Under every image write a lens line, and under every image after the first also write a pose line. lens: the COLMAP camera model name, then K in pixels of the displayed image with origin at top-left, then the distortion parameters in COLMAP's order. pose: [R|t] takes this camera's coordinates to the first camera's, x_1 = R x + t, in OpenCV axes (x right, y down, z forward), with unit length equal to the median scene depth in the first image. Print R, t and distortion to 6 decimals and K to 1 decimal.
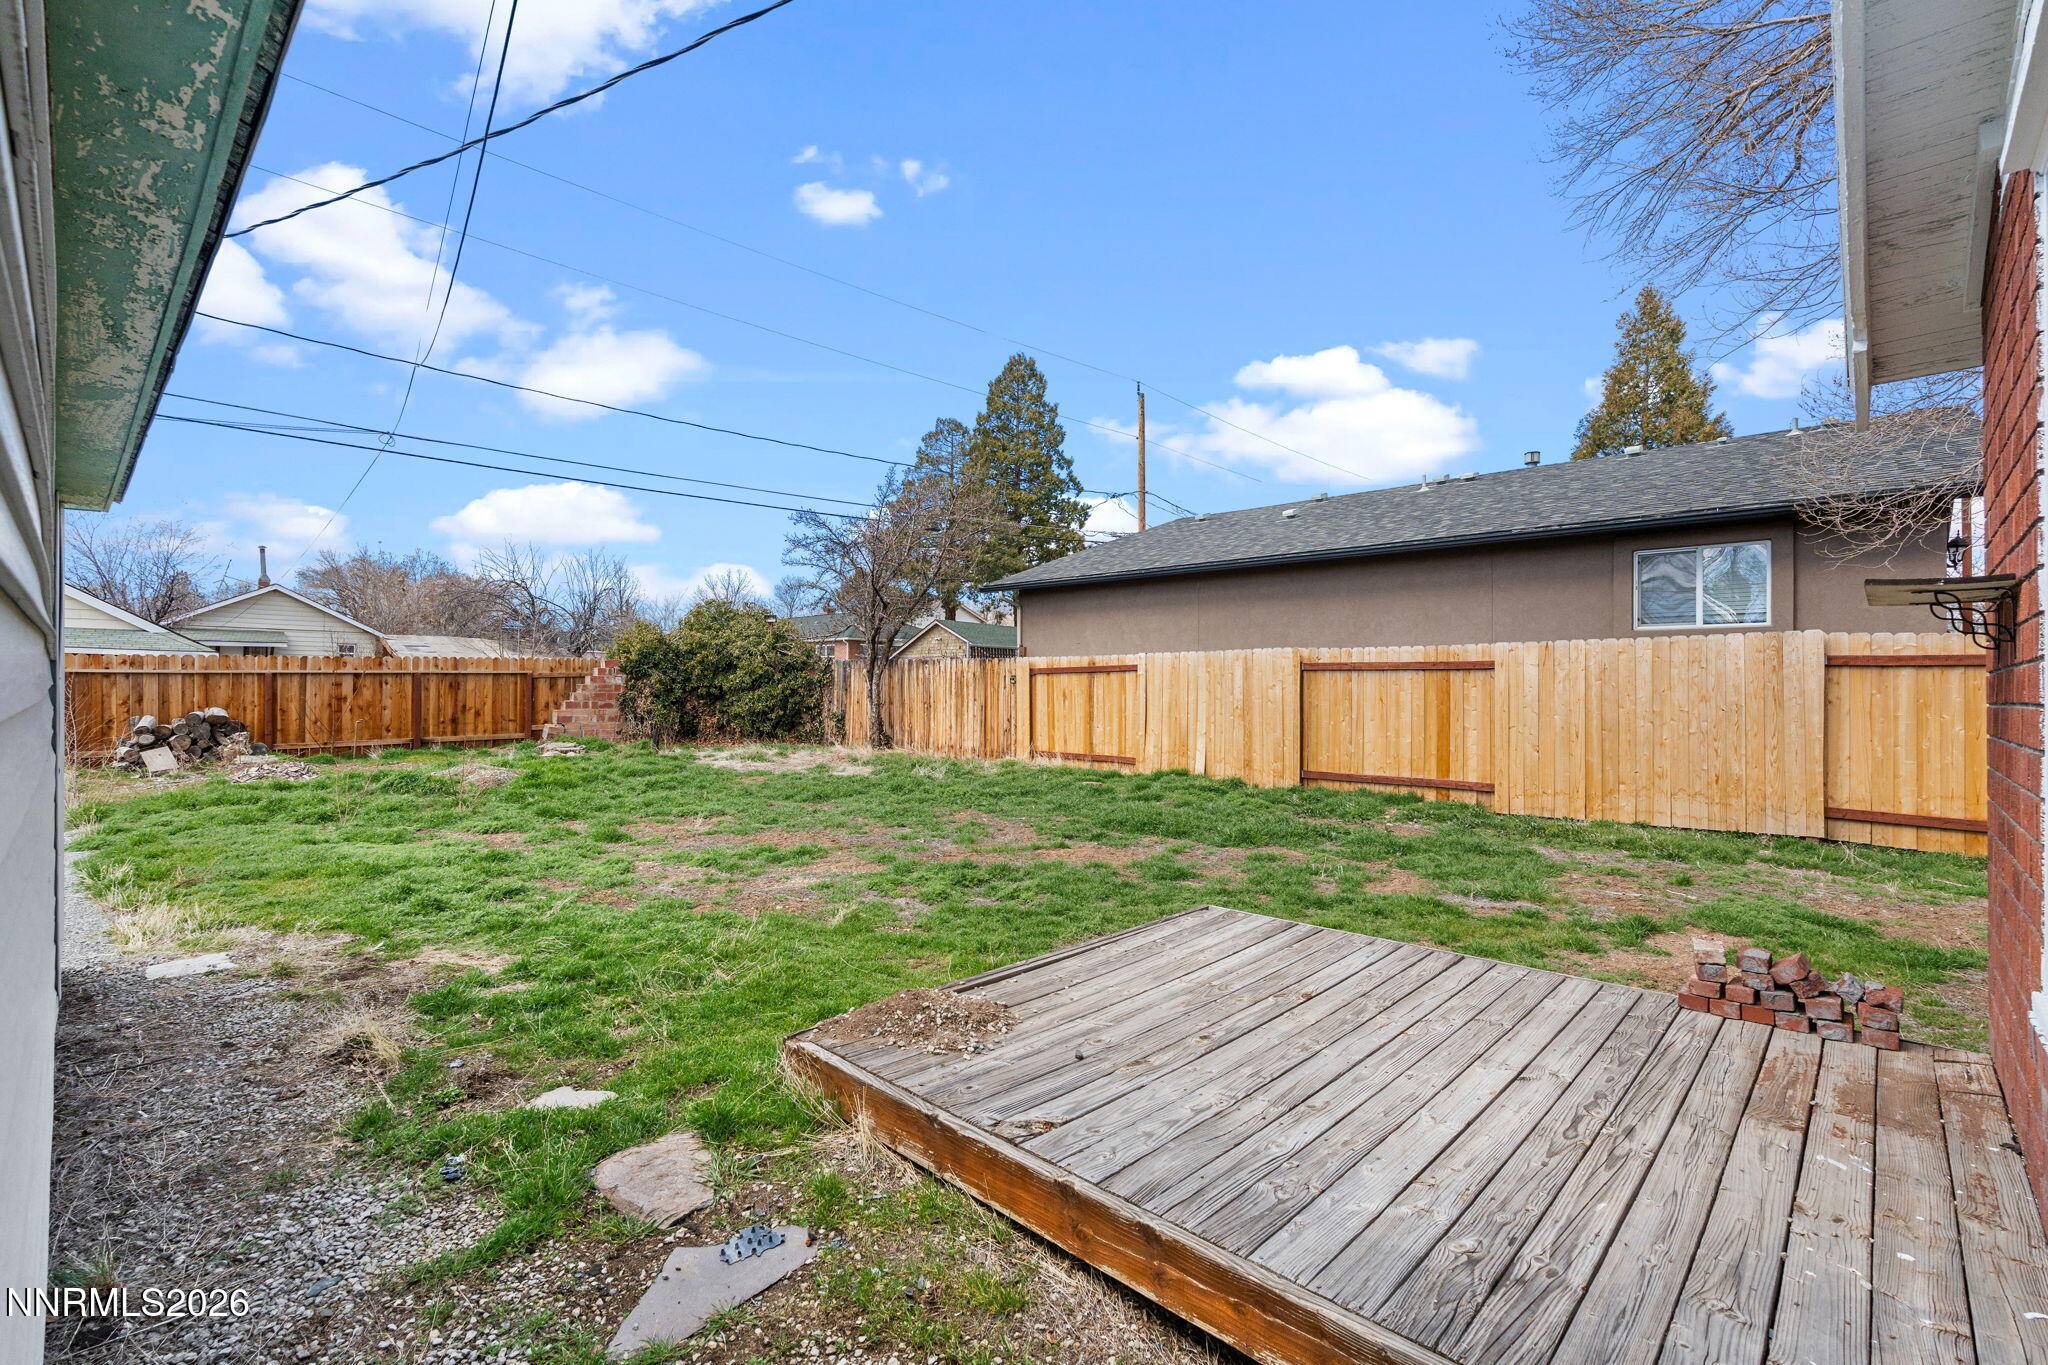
lens RADIAL K [[895.8, 0, 1020.9], [0, 895.8, 687.9], [0, 0, 1]] dist [-0.003391, 0.001713]
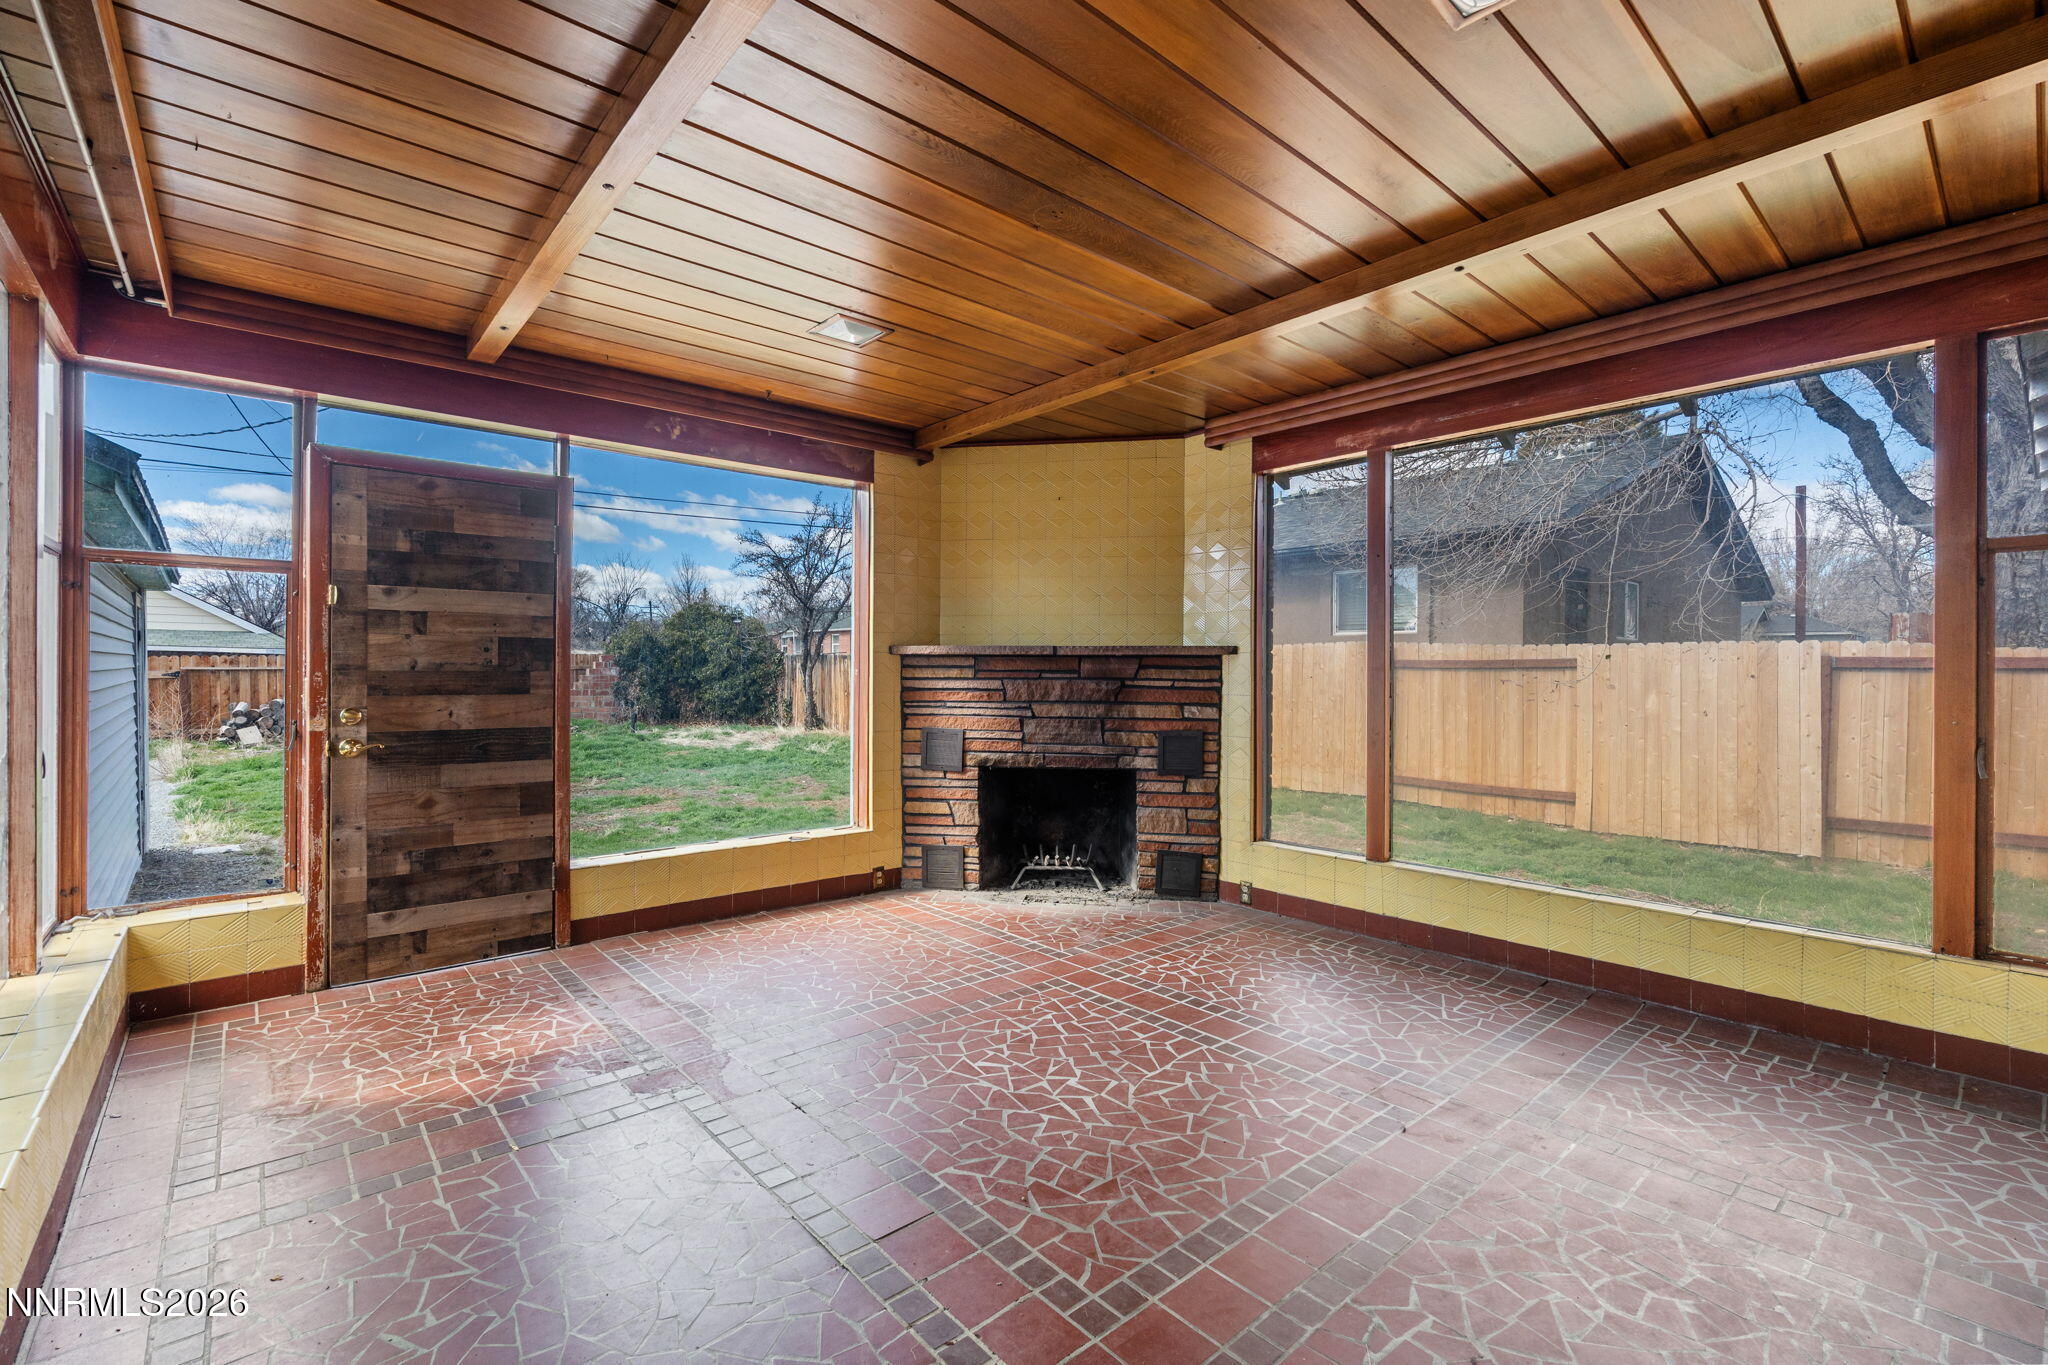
lens RADIAL K [[895.8, 0, 1019.1], [0, 895.8, 677.2], [0, 0, 1]] dist [-0.003391, 0.001713]
pose [[0.996328, -0.001791, -0.085596, 0.221685], [0.002432, 0.999970, 0.007378, -0.010306], [0.085580, -0.007559, 0.996303, -0.171894]]
